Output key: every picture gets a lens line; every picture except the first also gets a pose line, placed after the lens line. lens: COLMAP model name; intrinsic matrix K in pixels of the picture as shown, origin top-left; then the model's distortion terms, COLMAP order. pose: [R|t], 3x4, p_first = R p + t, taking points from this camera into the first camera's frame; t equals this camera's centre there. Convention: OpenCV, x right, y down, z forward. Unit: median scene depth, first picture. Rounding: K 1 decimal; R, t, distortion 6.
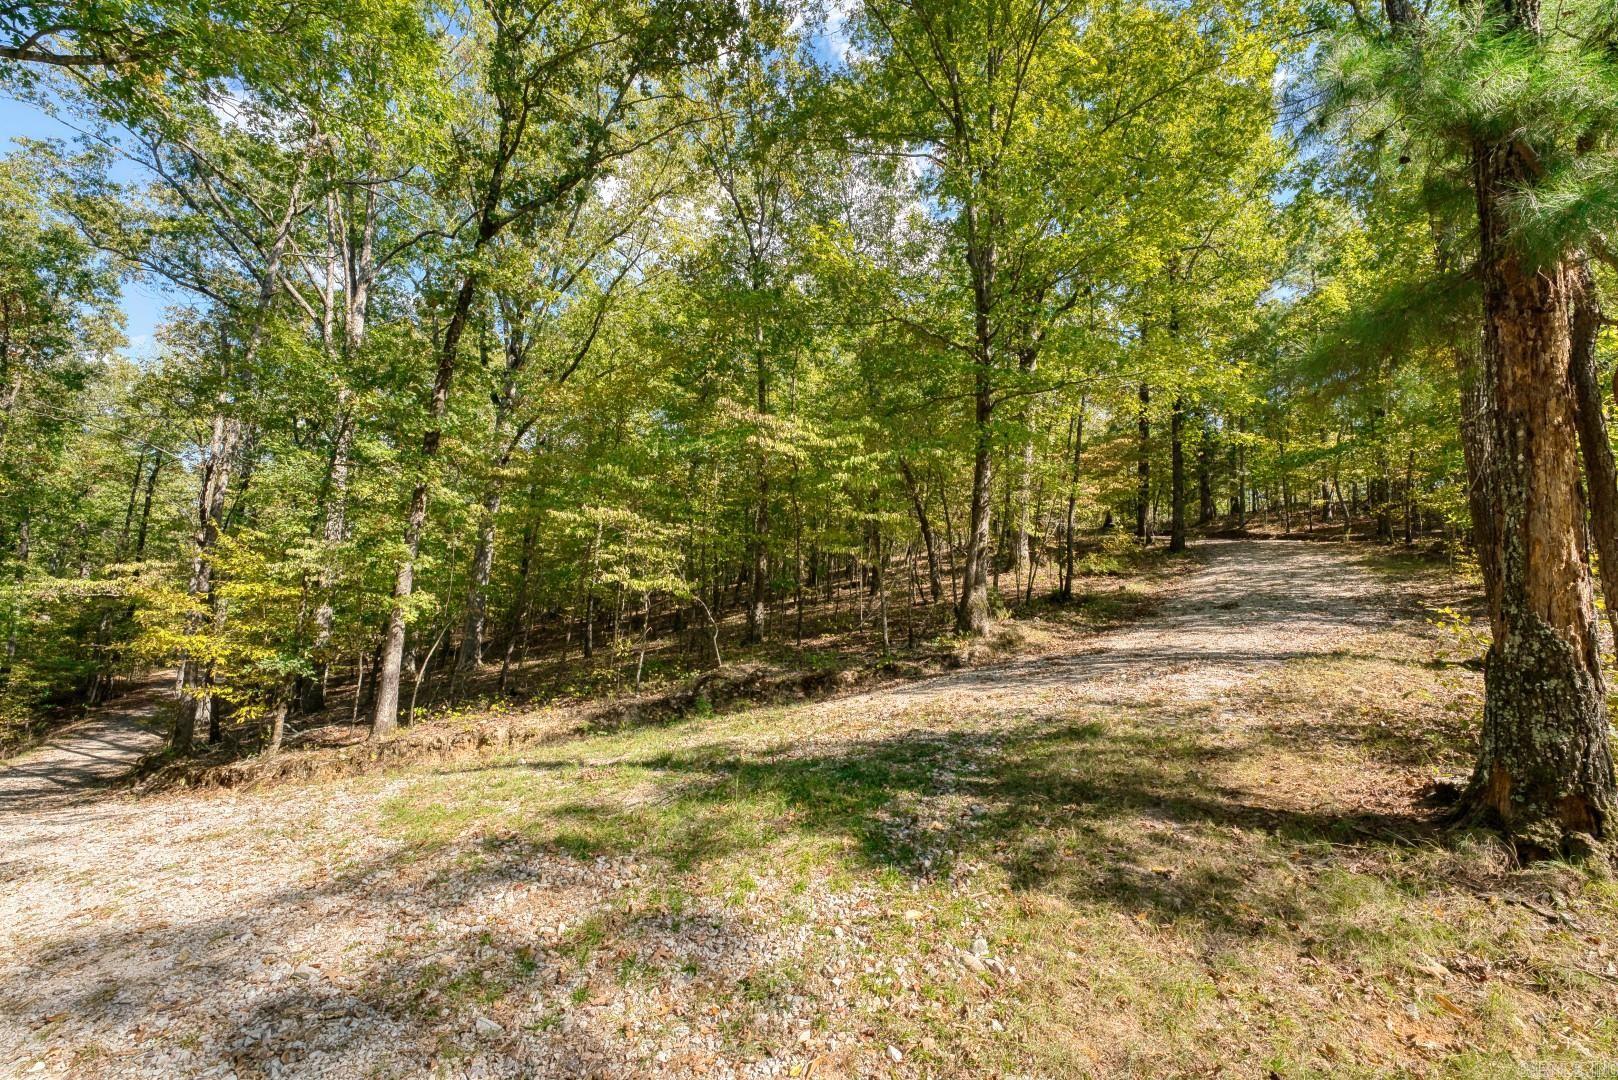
lens RADIAL K [[649.2, 0, 810.8], [0, 649.2, 537.2], [0, 0, 1]] dist [-0.030786, 0.004466]
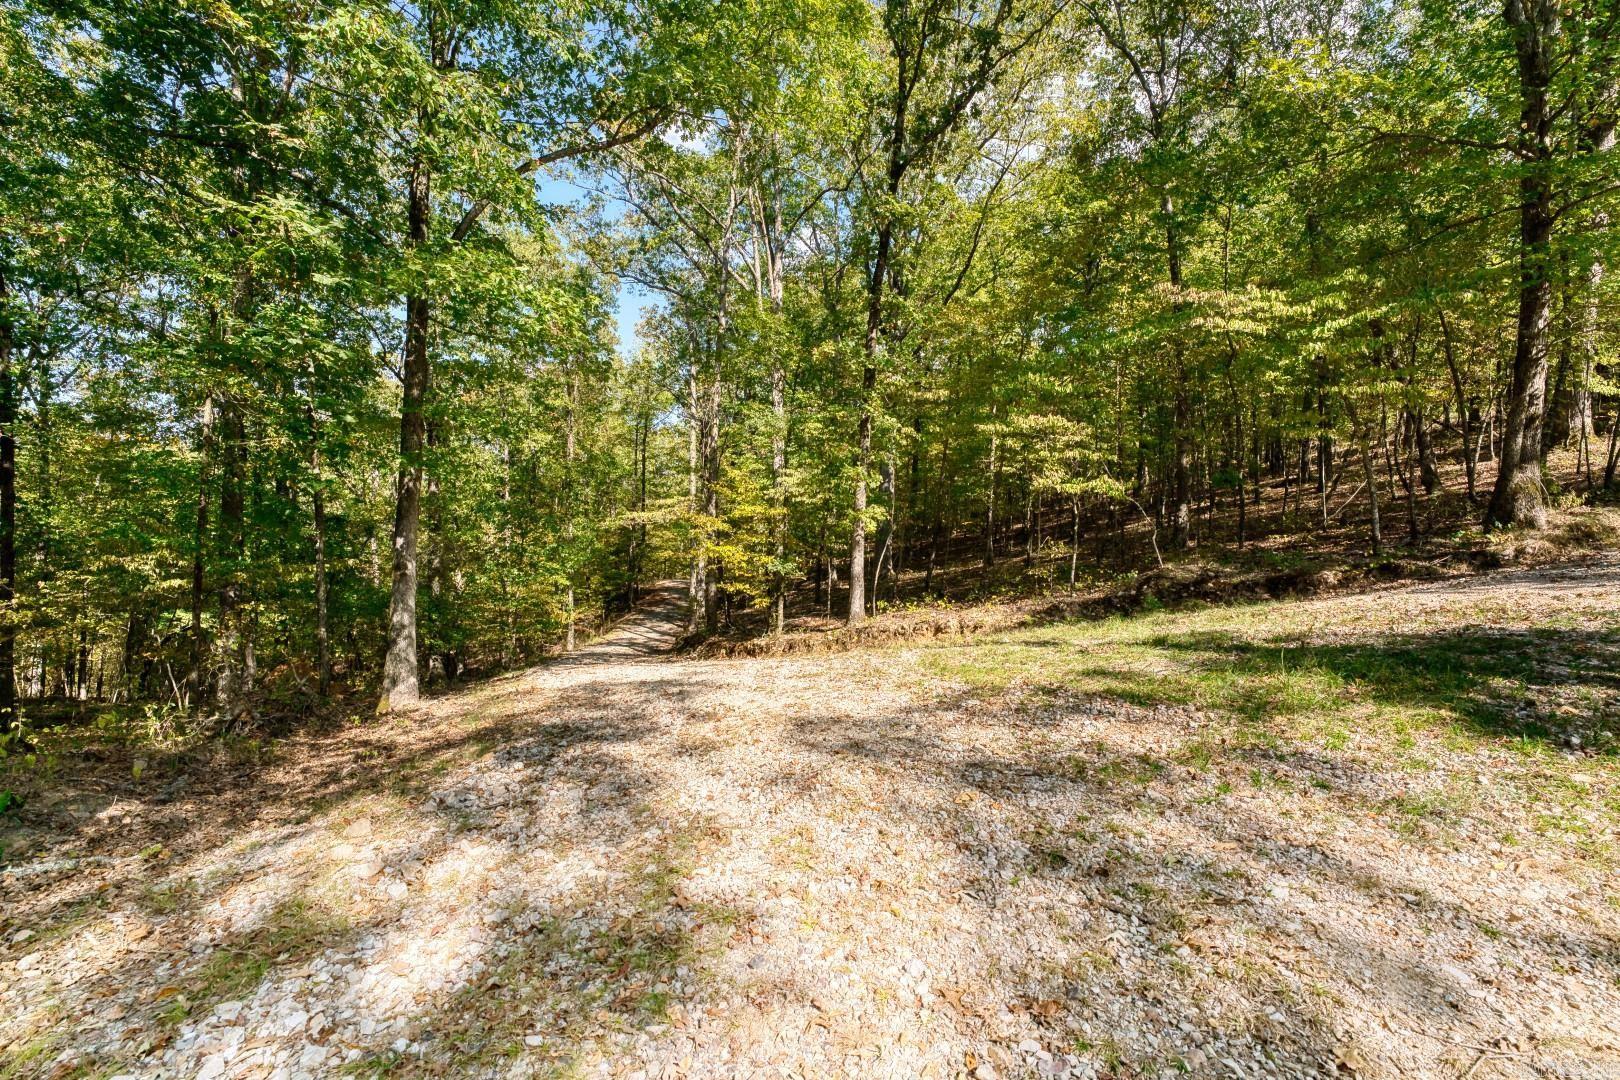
lens RADIAL K [[650.0, 0, 811.5], [0, 650.0, 531.4], [0, 0, 1]] dist [-0.030786, 0.004466]
pose [[0.851488, -0.026940, -0.523681, -0.078100], [0.089705, 0.991441, 0.094854, 0.007648], [0.516644, -0.127744, 0.846617, -0.081484]]
